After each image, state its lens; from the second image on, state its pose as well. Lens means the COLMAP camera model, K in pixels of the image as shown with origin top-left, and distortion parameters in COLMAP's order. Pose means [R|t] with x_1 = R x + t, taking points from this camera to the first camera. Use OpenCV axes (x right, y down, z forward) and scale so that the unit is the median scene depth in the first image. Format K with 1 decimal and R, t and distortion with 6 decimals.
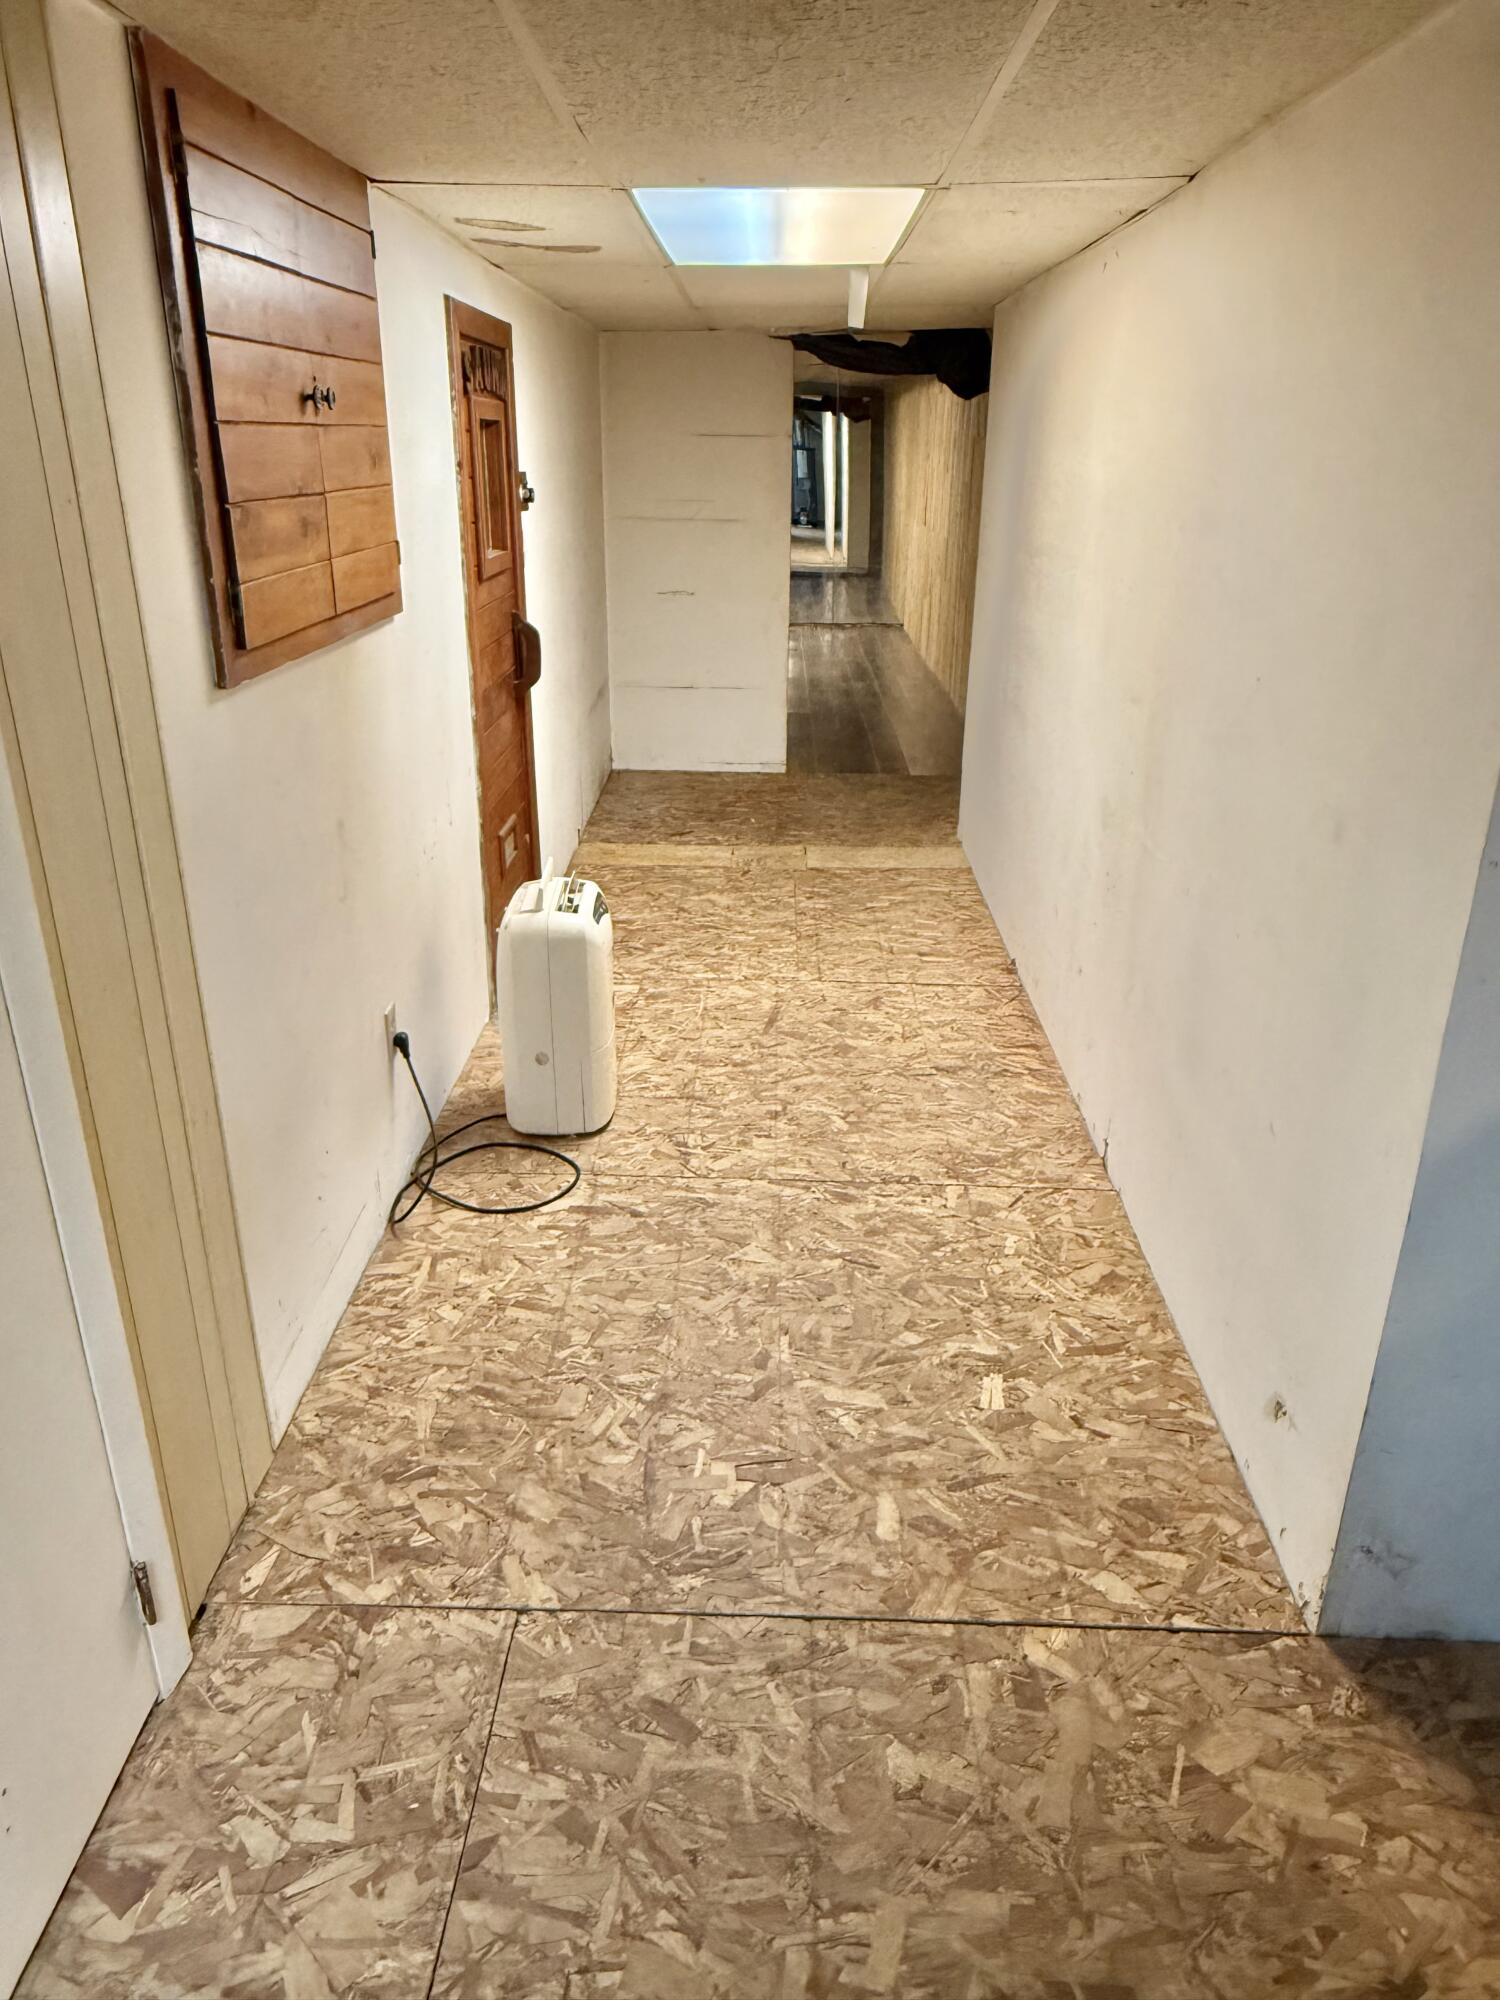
lens RADIAL K [[1349.5, 0, 741.9], [0, 1349.5, 1001.4], [0, 0, 1]] dist [-0.020516, -0.000621]
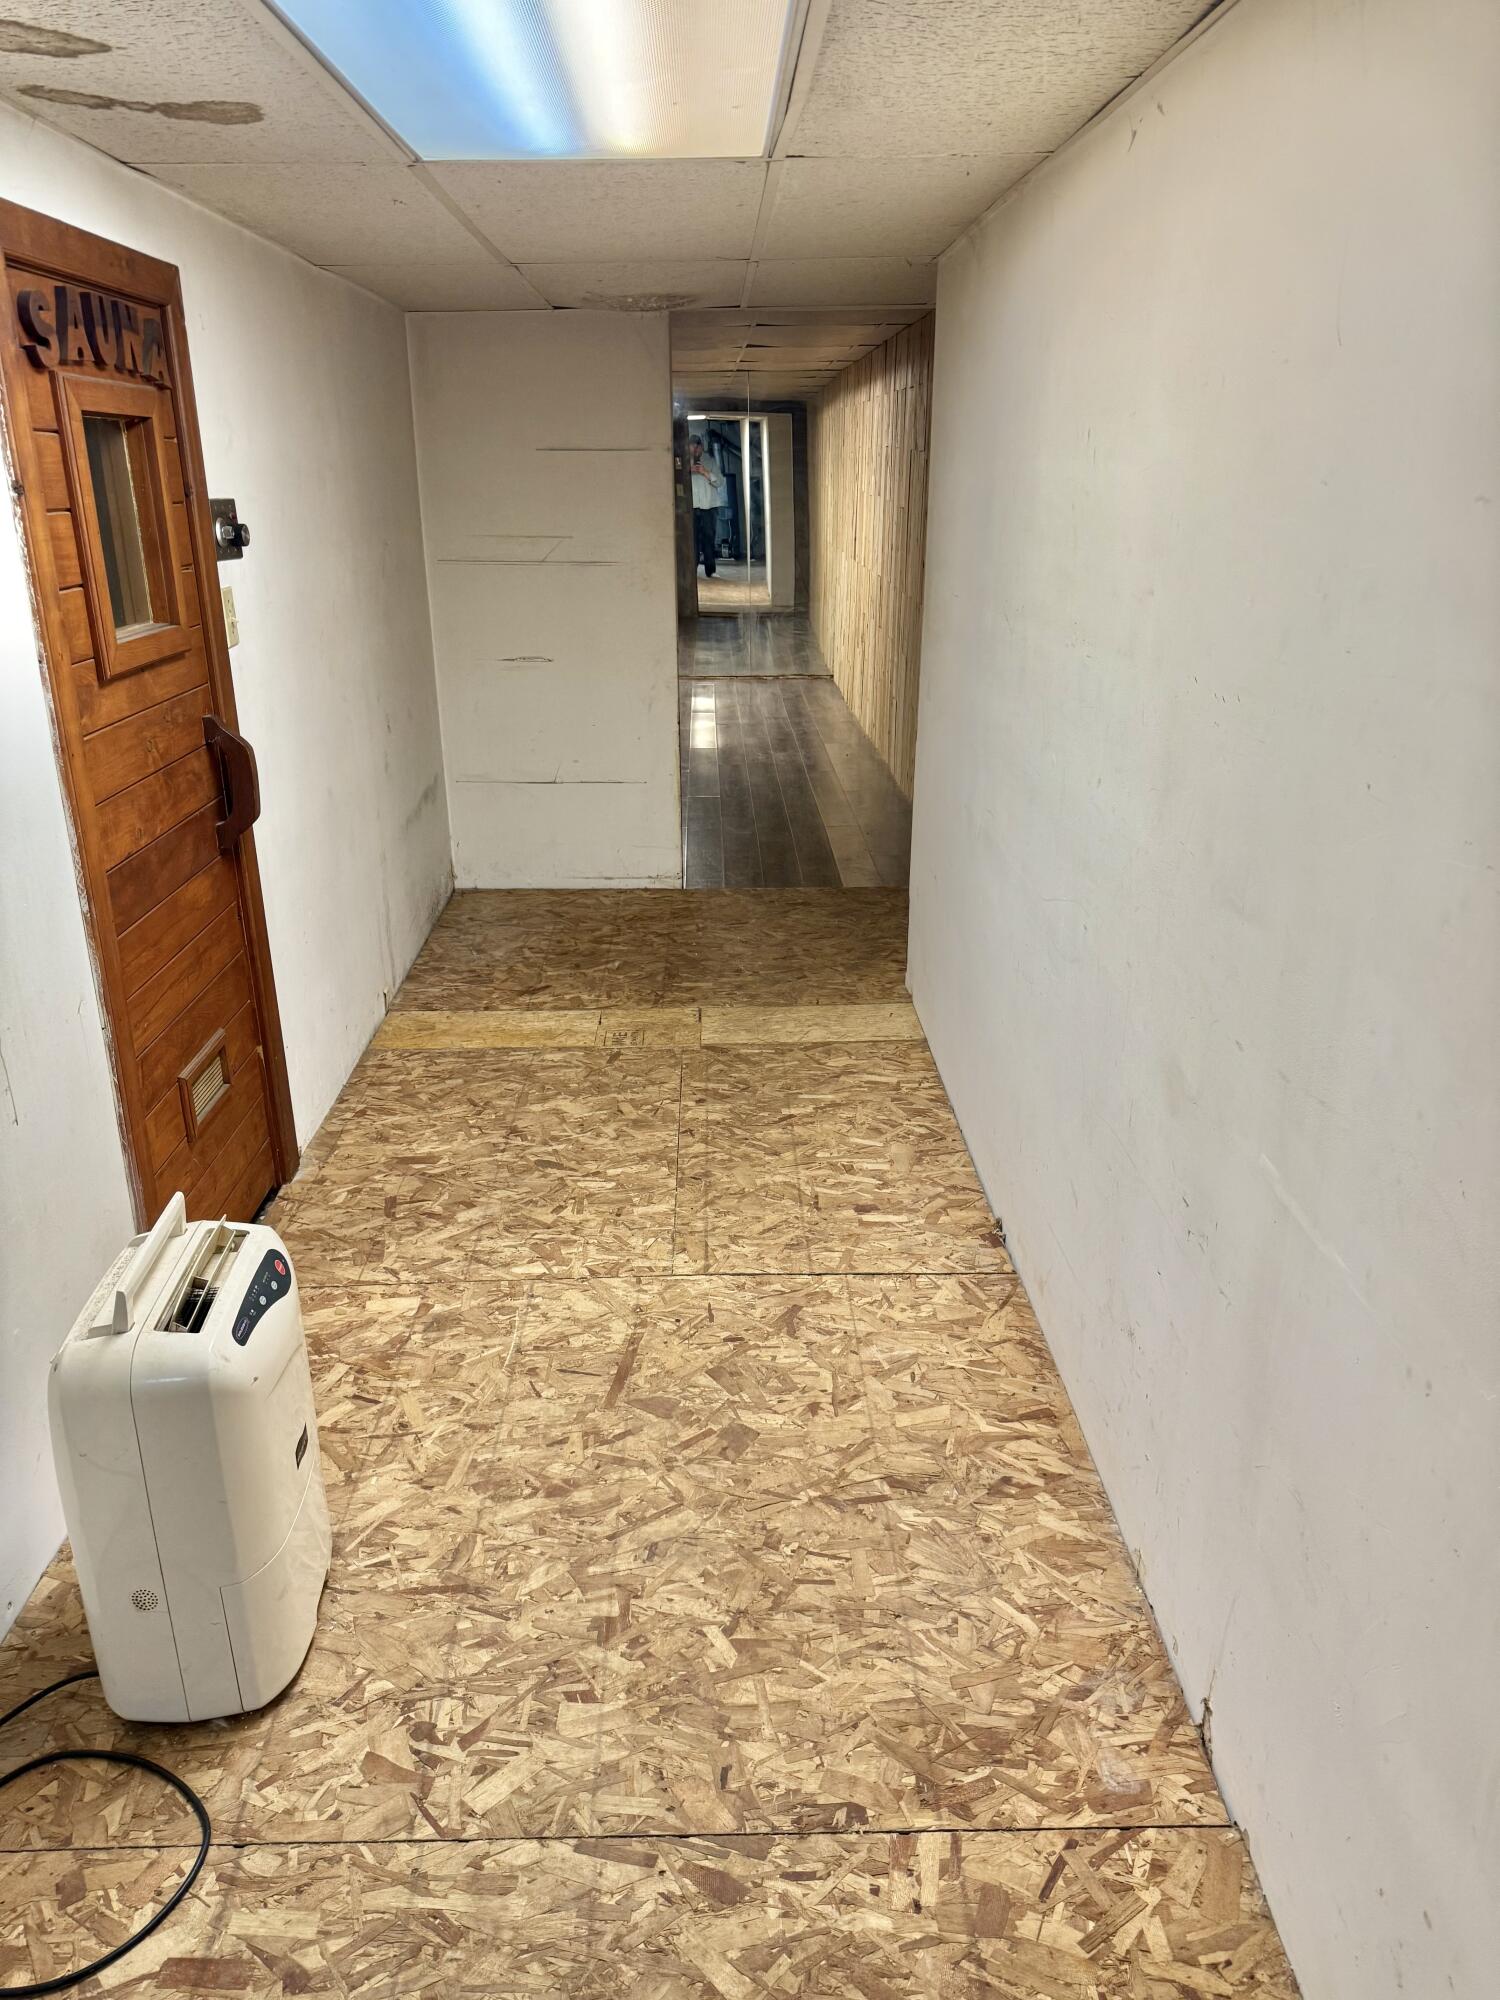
lens RADIAL K [[1411.8, 0, 749.2], [0, 1411.8, 994.9], [0, 0, 1]] dist [0.075859, -0.107295]
pose [[0.998463, -0.027677, 0.048018, 0.053106], [0.029638, 0.998735, -0.040632, -0.130082], [-0.046833, 0.041993, 0.998020, 0.336813]]
